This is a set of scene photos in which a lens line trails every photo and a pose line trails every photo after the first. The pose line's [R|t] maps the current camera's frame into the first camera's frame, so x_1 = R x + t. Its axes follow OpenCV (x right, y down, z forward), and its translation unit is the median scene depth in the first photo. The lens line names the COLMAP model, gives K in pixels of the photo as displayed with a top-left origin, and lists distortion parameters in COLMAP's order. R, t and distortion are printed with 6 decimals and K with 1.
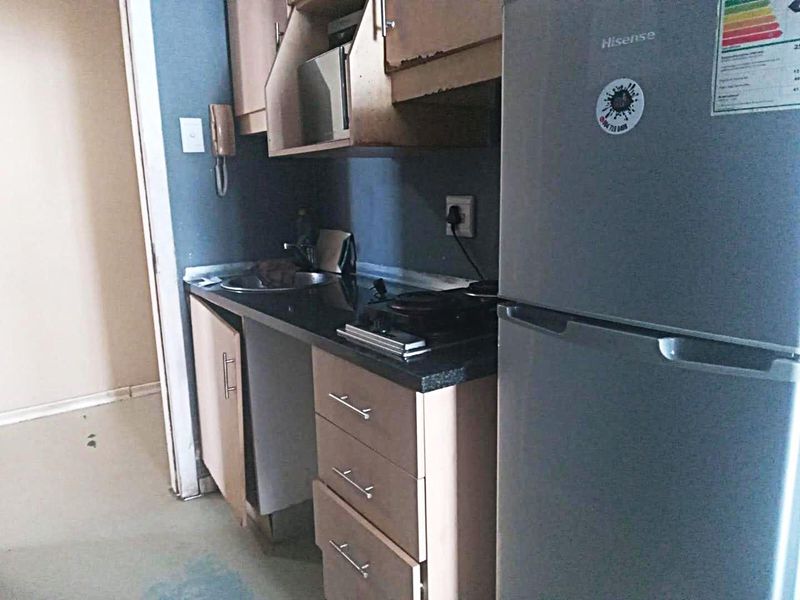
lens RADIAL K [[572.8, 0, 404.2], [0, 572.8, 301.5], [0, 0, 1]] dist [0.012081, -0.038691]
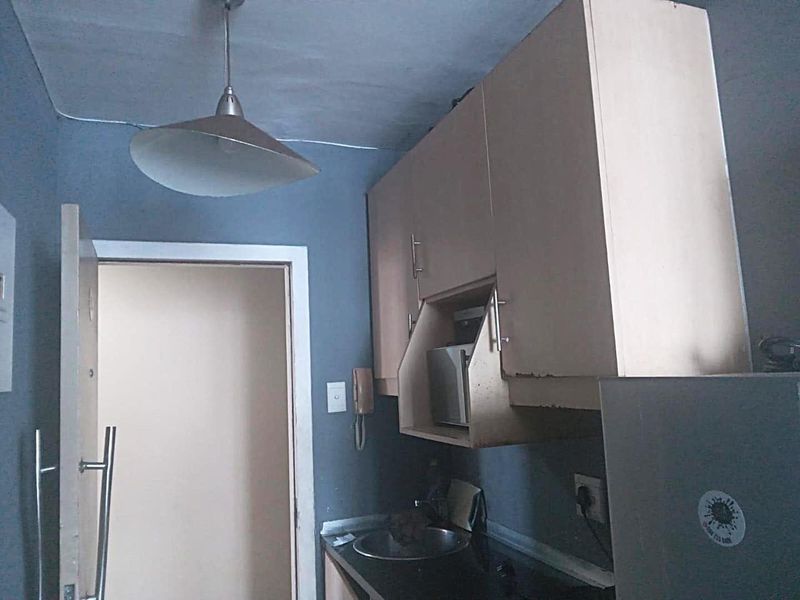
lens RADIAL K [[572.8, 0, 396.2], [0, 572.8, 297.4], [0, 0, 1]] dist [0.012081, -0.038691]
pose [[0.966629, -0.051262, -0.250999, 0.036930], [-0.030804, 0.949409, -0.312528, -0.139666], [0.254322, 0.309830, 0.916147, -0.062387]]
